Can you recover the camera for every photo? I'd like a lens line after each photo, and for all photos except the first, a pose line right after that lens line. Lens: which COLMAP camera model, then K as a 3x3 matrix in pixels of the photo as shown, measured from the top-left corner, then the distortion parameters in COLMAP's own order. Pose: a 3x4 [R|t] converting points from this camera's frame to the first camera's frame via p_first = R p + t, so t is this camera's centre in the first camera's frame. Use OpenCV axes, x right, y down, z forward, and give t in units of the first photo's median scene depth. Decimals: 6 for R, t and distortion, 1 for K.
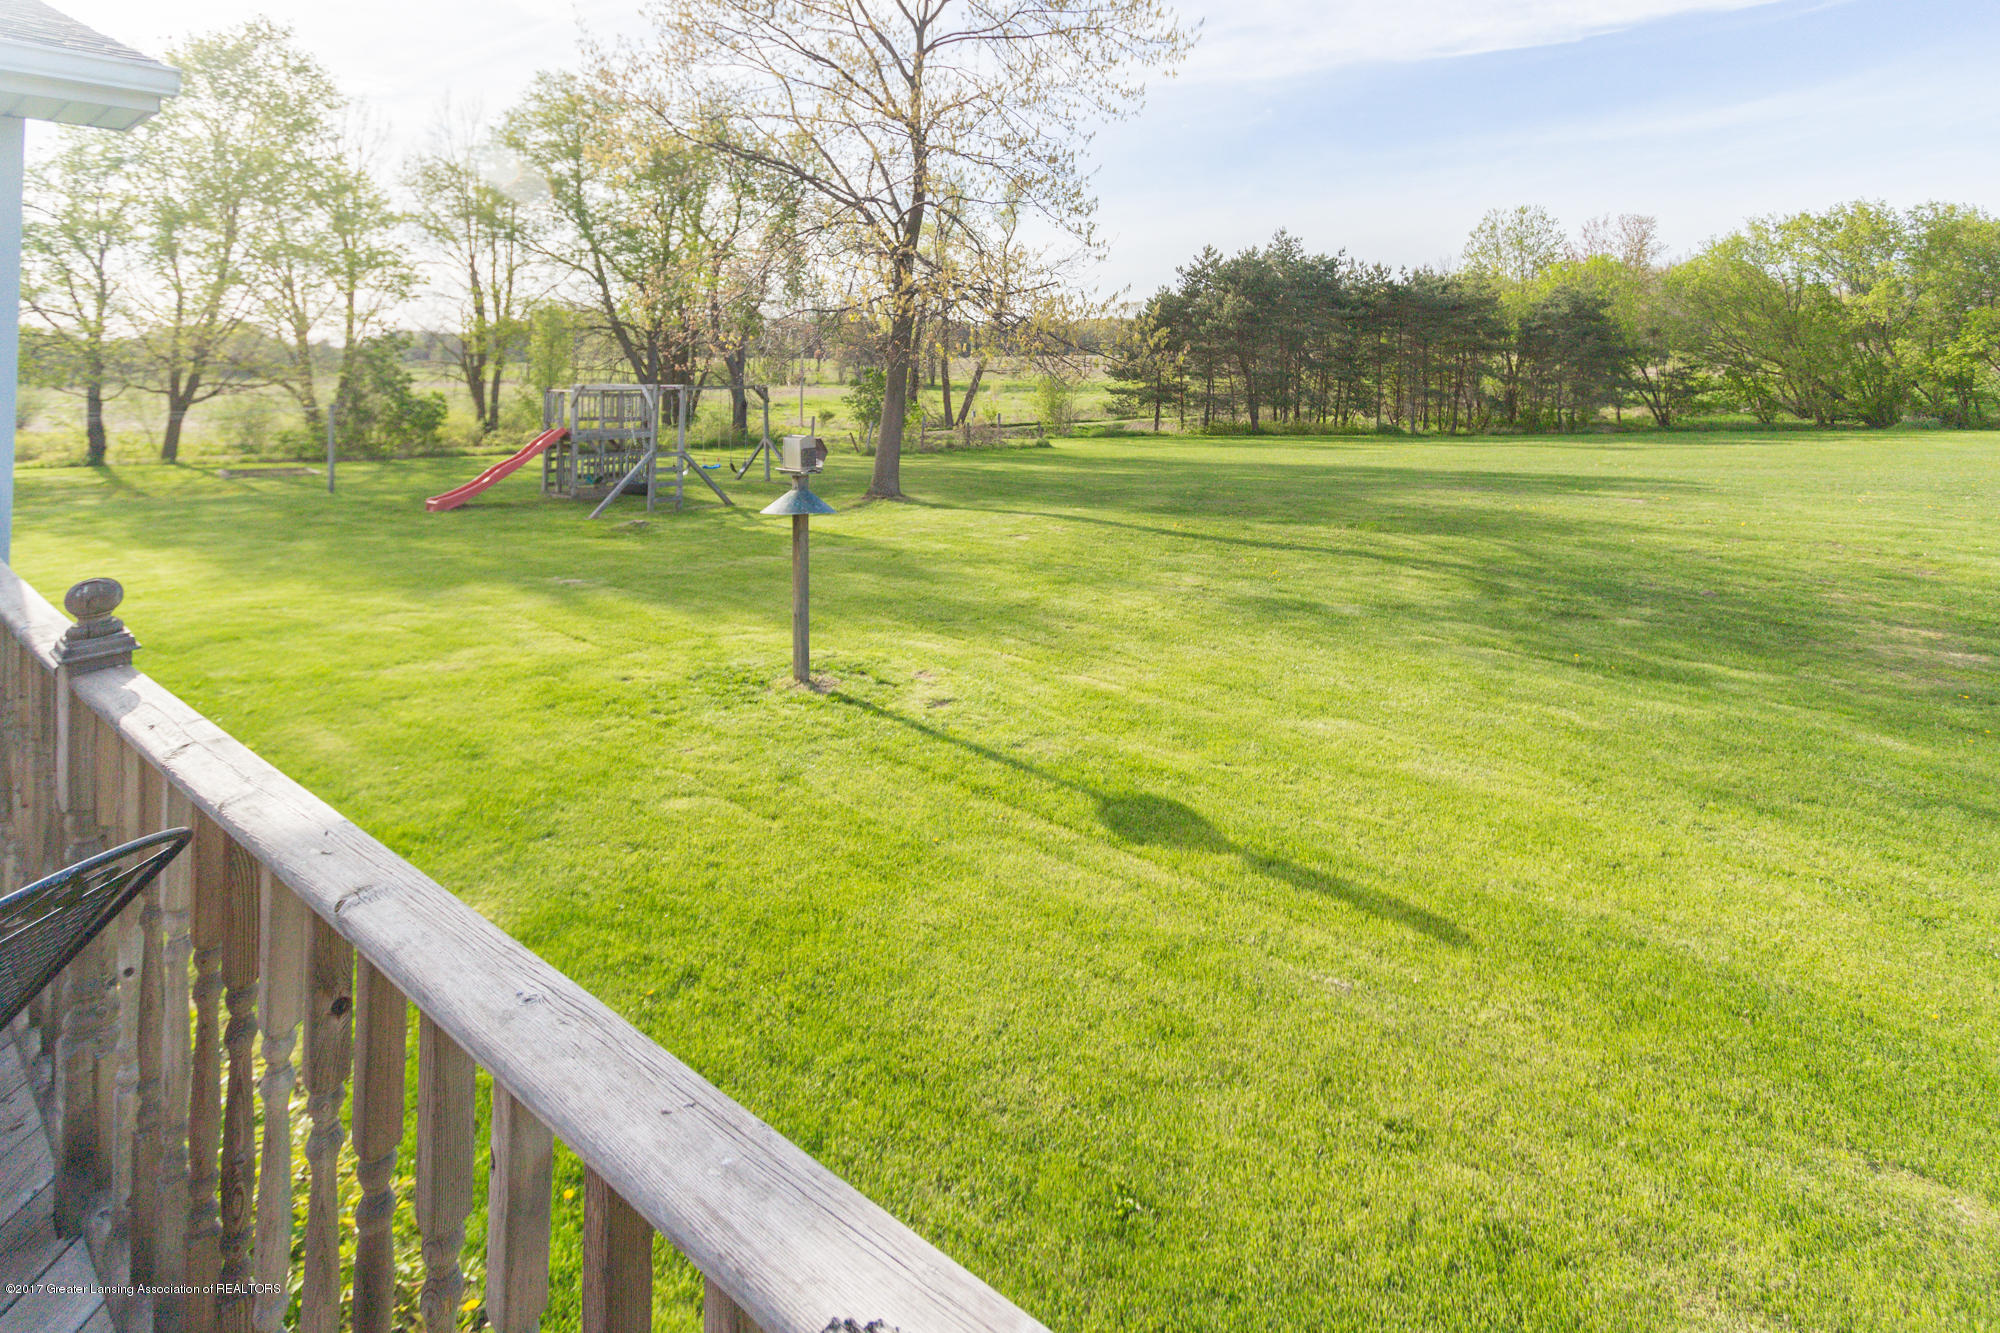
lens RADIAL K [[1038.5, 0, 1001.4], [0, 1038.5, 692.0], [0, 0, 1]] dist [0.004544, 0.000347]
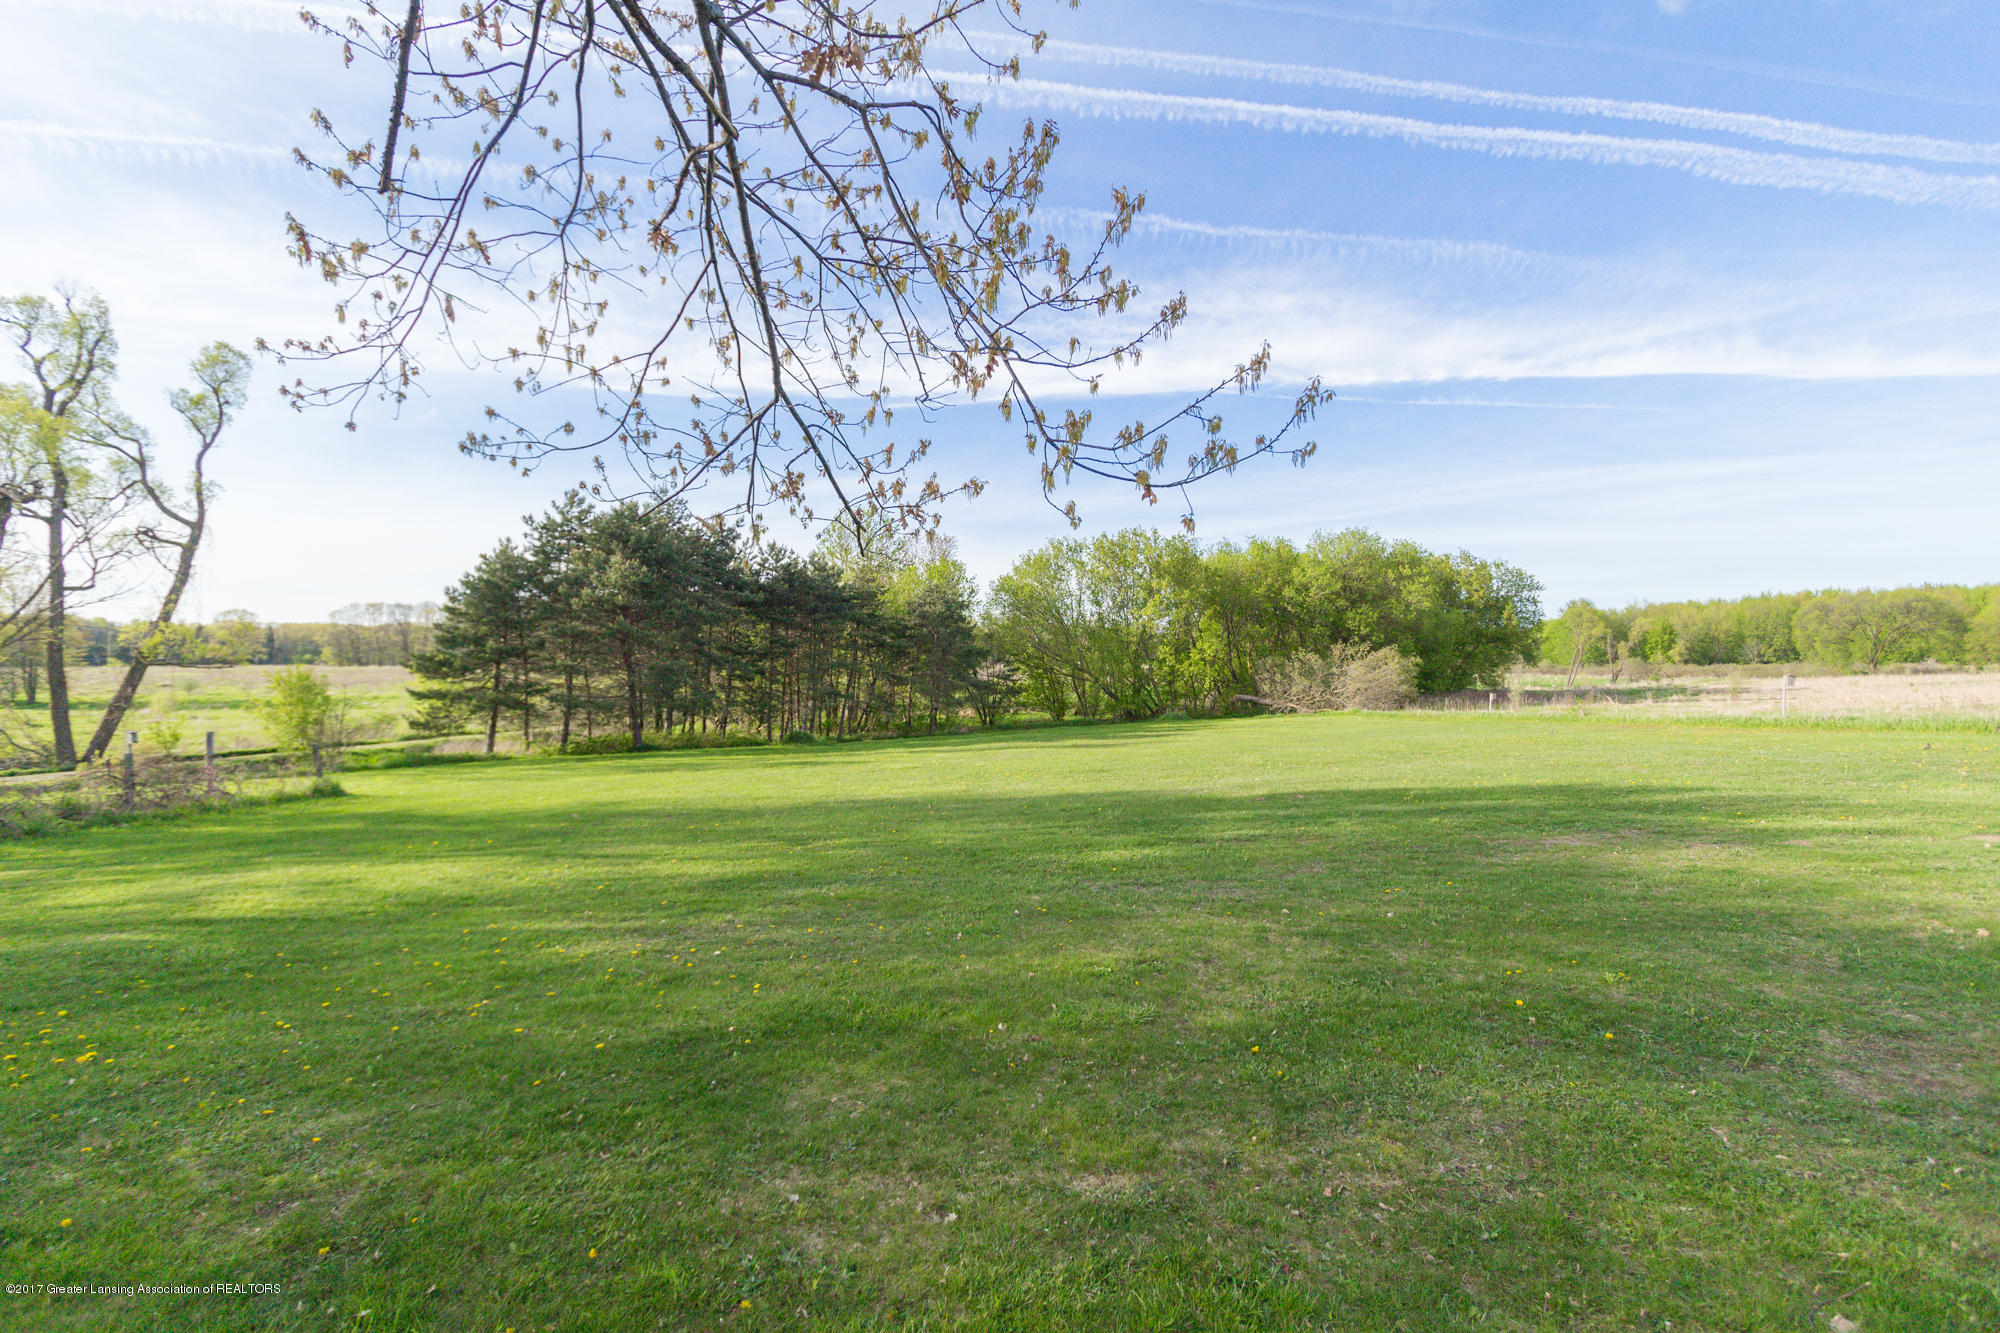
lens RADIAL K [[1038.5, 0, 1001.4], [0, 1038.5, 692.0], [0, 0, 1]] dist [0.004544, 0.000347]
pose [[0.775599, -0.014116, 0.631068, -0.015821], [0.197870, 0.954798, -0.221831, -0.080712], [-0.599411, 0.296921, 0.743333, 0.314332]]
